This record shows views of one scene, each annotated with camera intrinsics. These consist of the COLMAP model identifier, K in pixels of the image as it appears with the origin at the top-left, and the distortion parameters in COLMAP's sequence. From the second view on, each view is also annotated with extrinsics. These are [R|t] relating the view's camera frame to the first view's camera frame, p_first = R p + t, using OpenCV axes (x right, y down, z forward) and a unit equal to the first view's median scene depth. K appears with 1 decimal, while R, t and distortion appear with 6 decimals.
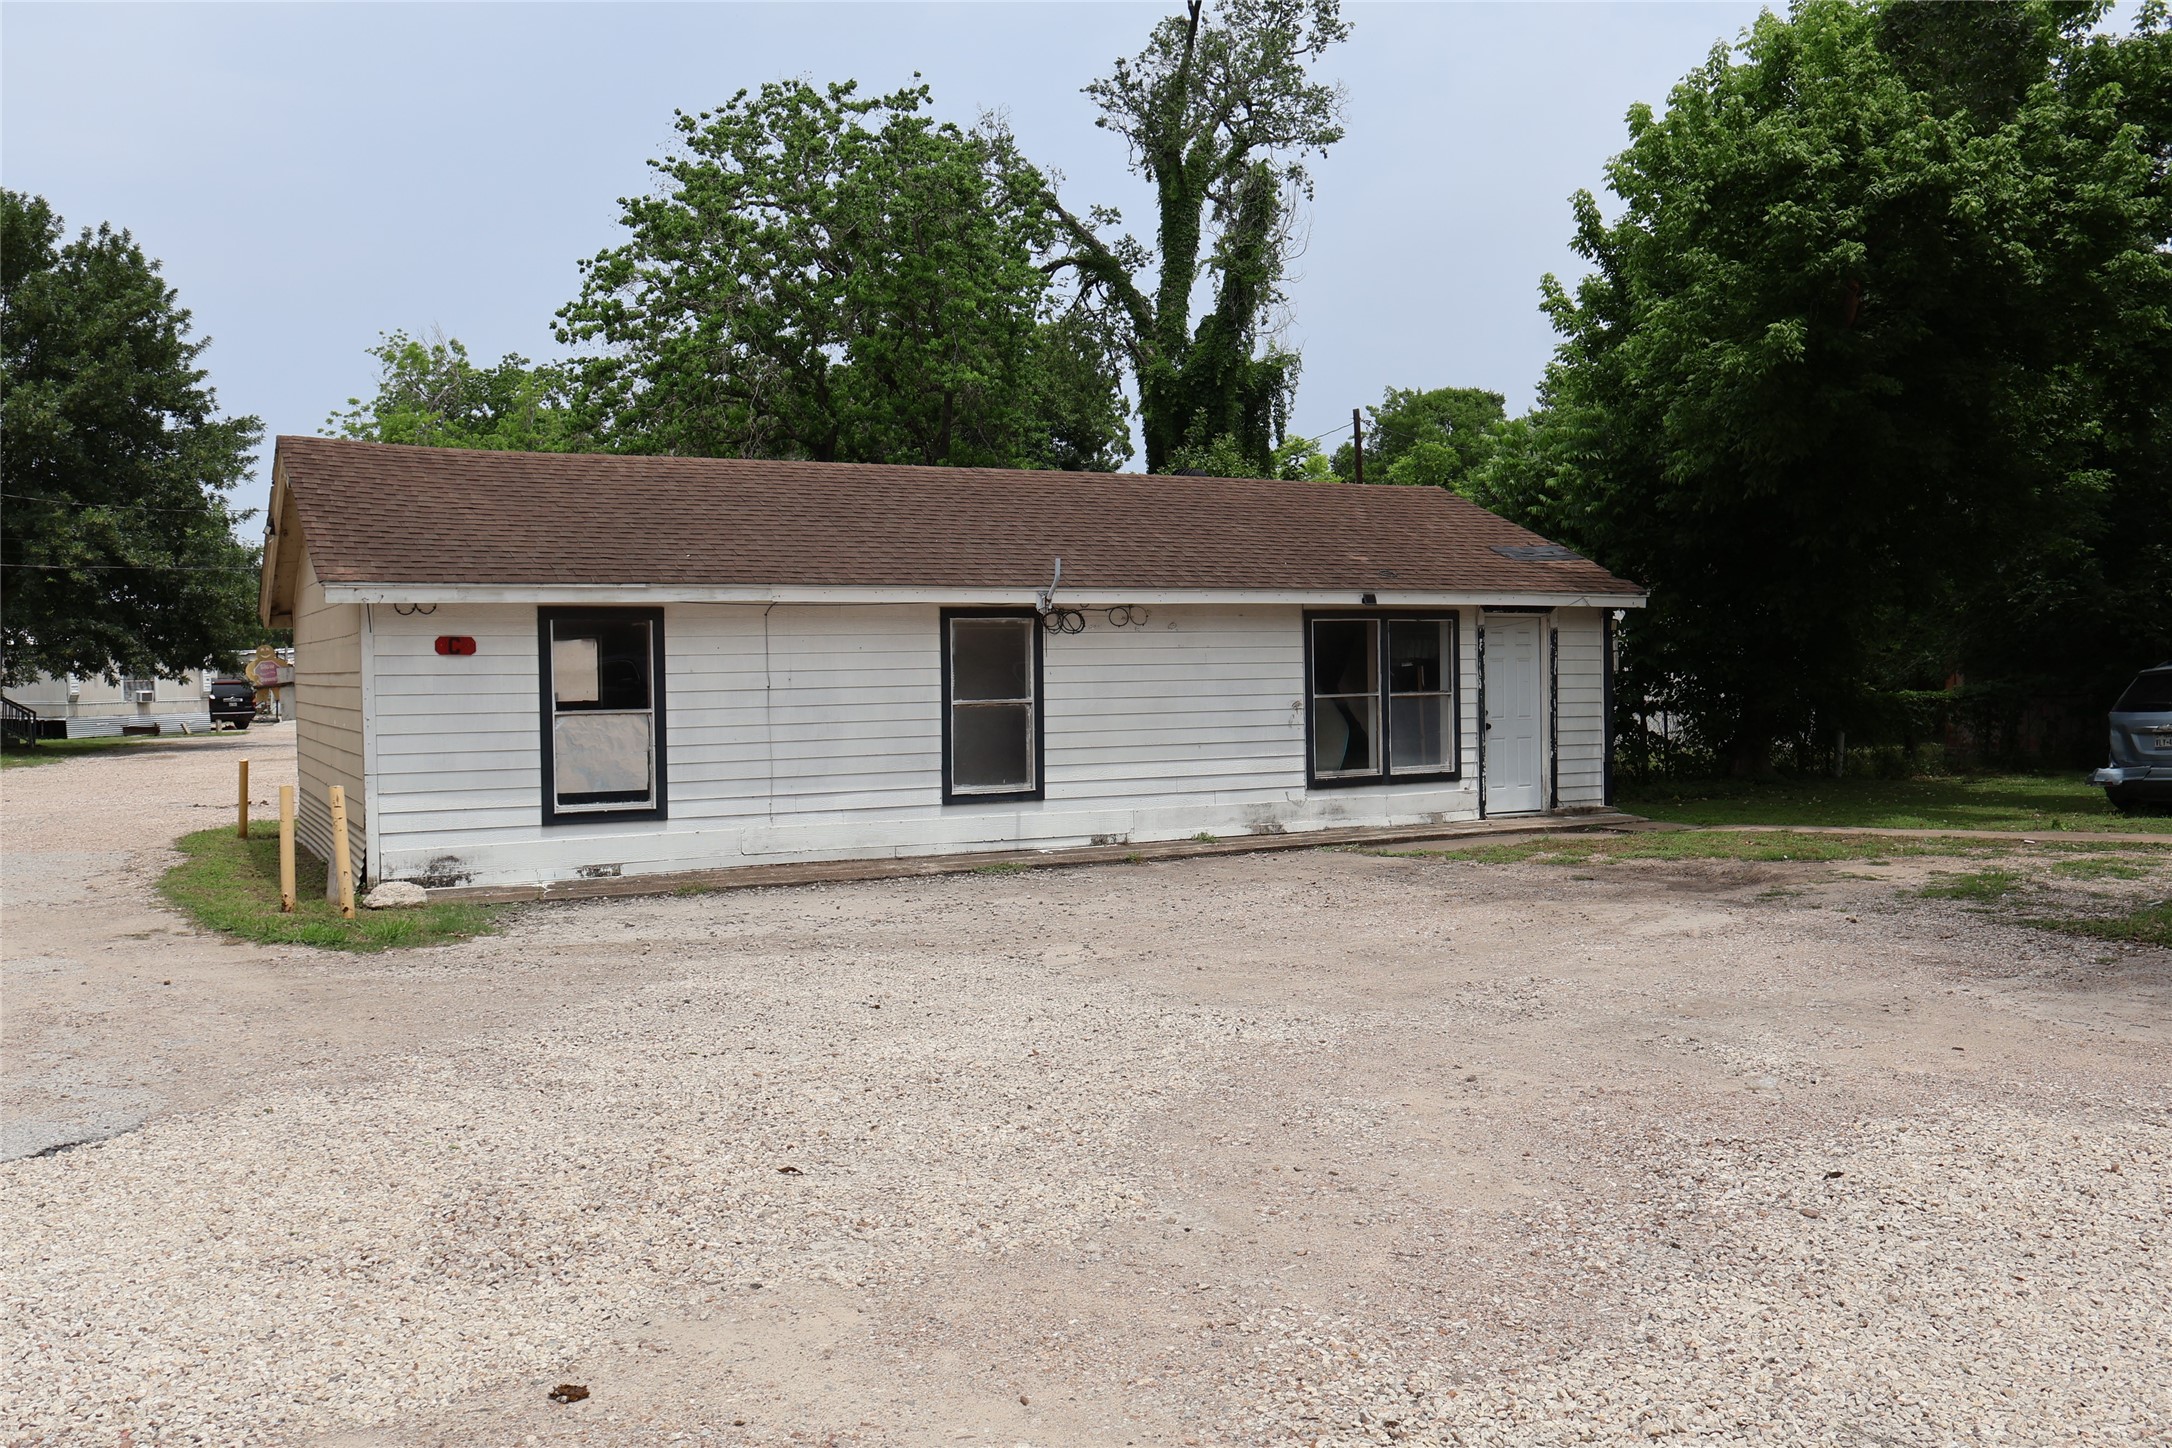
lens RADIAL K [[1787.0, 0, 1080.4], [0, 1787.0, 720.4], [0, 0, 1]] dist [-0.009404, -0.032214]
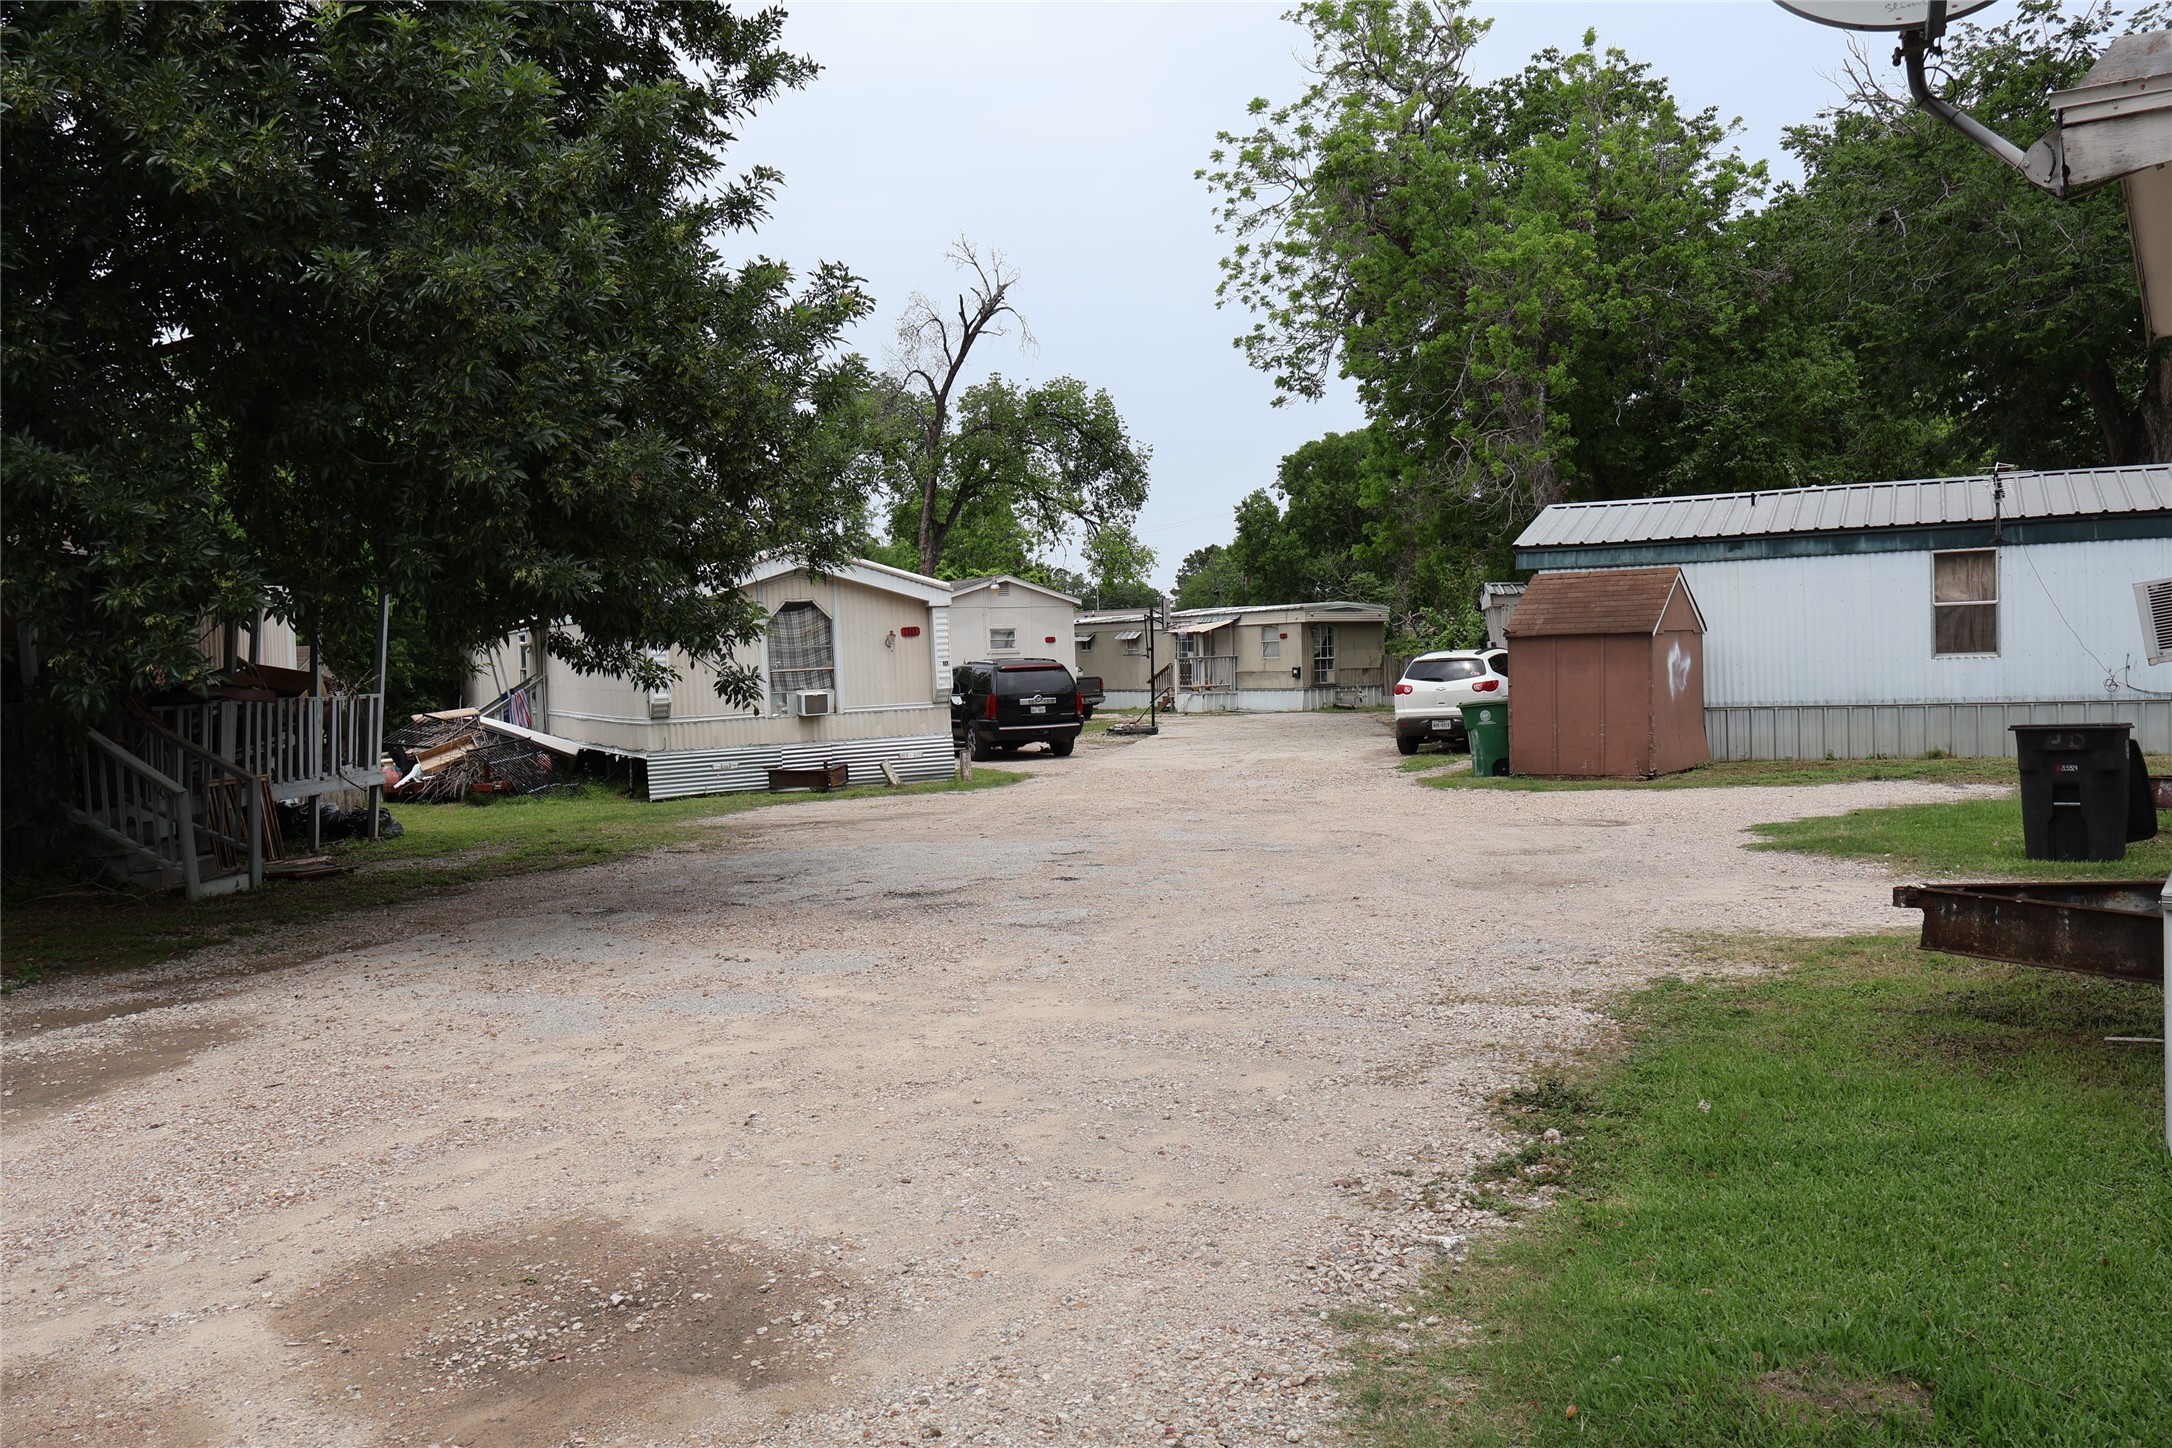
lens RADIAL K [[1787.0, 0, 1098.4], [0, 1787.0, 713.8], [0, 0, 1]] dist [-0.009404, -0.032214]
pose [[0.866538, -0.003793, -0.499097, -0.830486], [0.009047, 0.999926, 0.008110, -0.048878], [0.499029, -0.011543, 0.866508, 2.281111]]
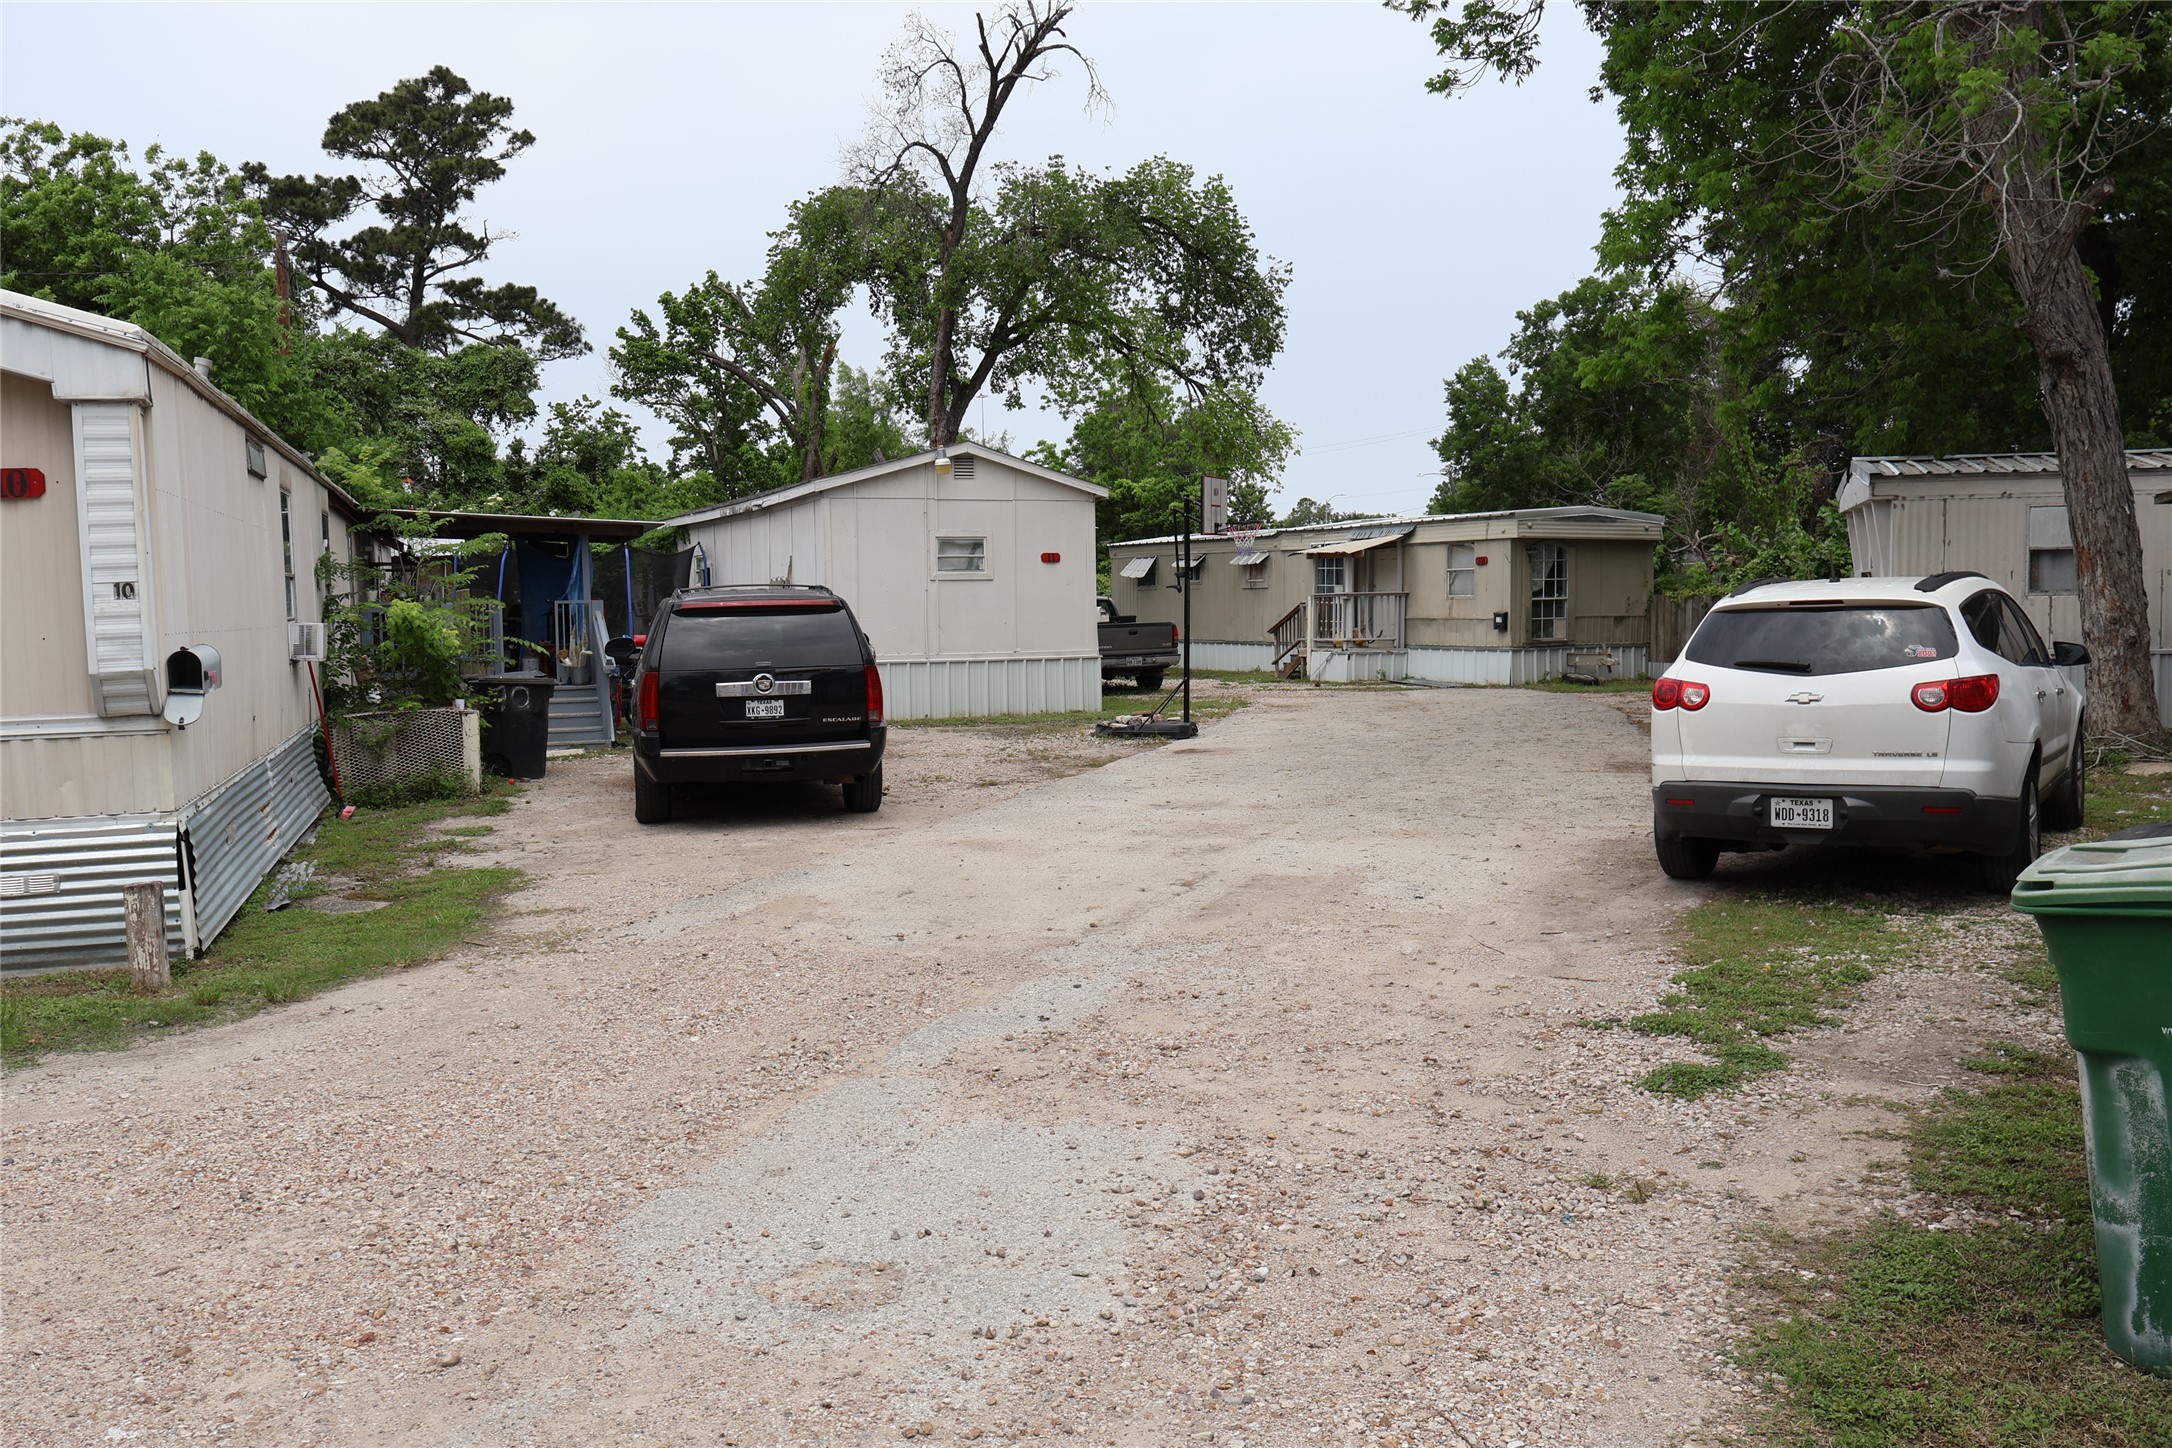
lens RADIAL K [[1787.0, 0, 1088.4], [0, 1787.0, 725.7], [0, 0, 1]] dist [-0.009404, -0.032214]
pose [[0.780847, 0.040451, -0.623411, -1.125258], [-0.011099, 0.998642, 0.050896, -0.066214], [0.624623, -0.032823, 0.780236, 3.080299]]
